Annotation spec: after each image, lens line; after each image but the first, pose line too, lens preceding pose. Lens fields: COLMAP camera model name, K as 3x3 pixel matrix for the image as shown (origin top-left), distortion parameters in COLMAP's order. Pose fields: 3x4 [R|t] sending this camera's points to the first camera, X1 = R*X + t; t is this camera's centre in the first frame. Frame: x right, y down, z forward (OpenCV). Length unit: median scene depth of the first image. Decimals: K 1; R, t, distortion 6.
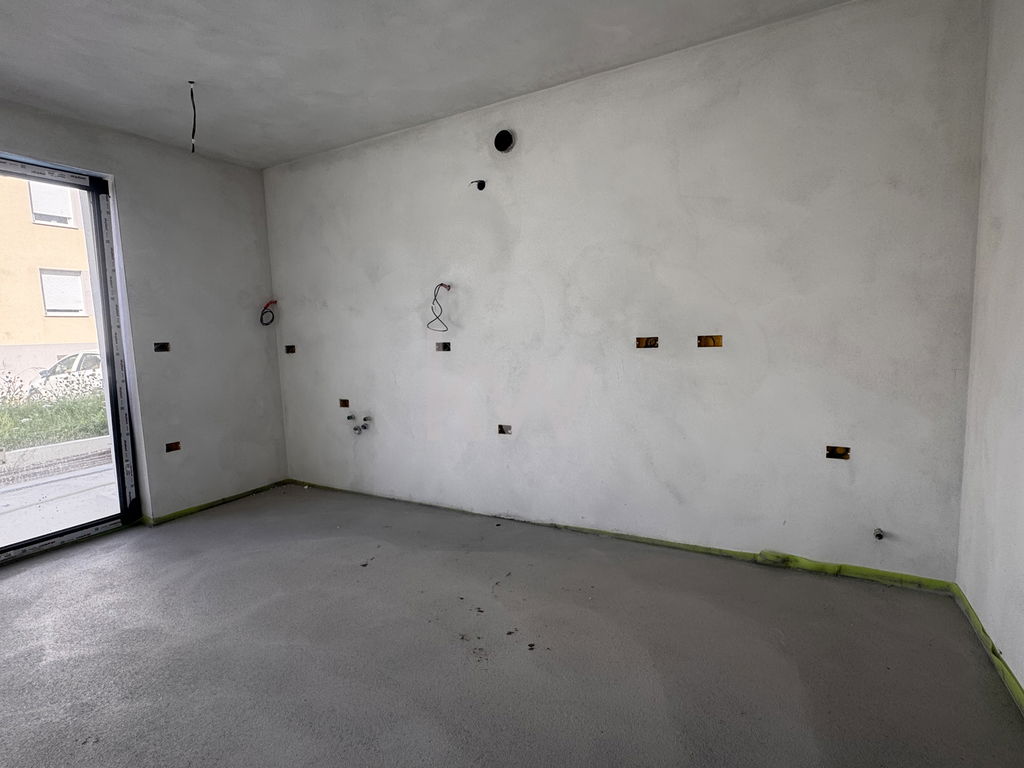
lens RADIAL K [[510.1, 0, 512.0], [0, 510.1, 384.0], [0, 0, 1]] dist [-0.000098, 0.000053]
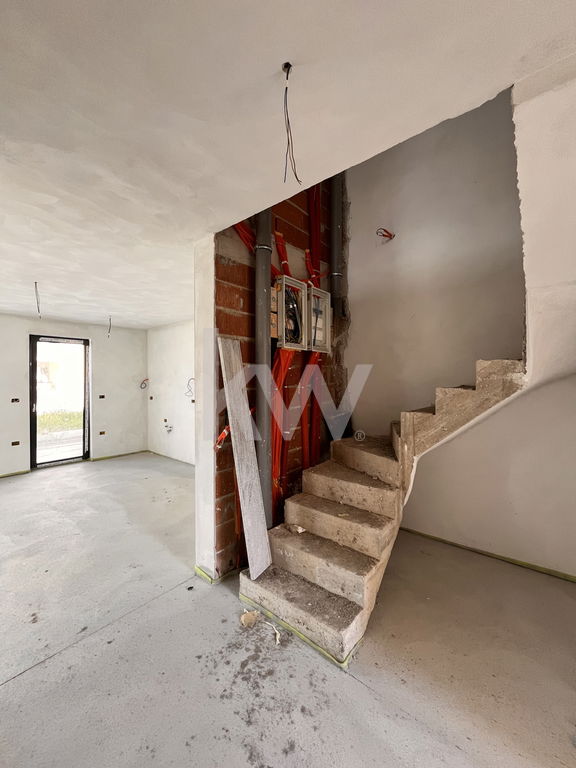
lens RADIAL K [[309.8, 0, 286.9], [0, 309.8, 380.7], [0, 0, 1]] dist [-0.001617, -0.000137]
pose [[0.981569, 0.033248, -0.188191, 0.610861], [-0.051503, 0.994337, -0.092959, -0.052915], [0.184035, 0.100939, 0.977723, -0.471516]]
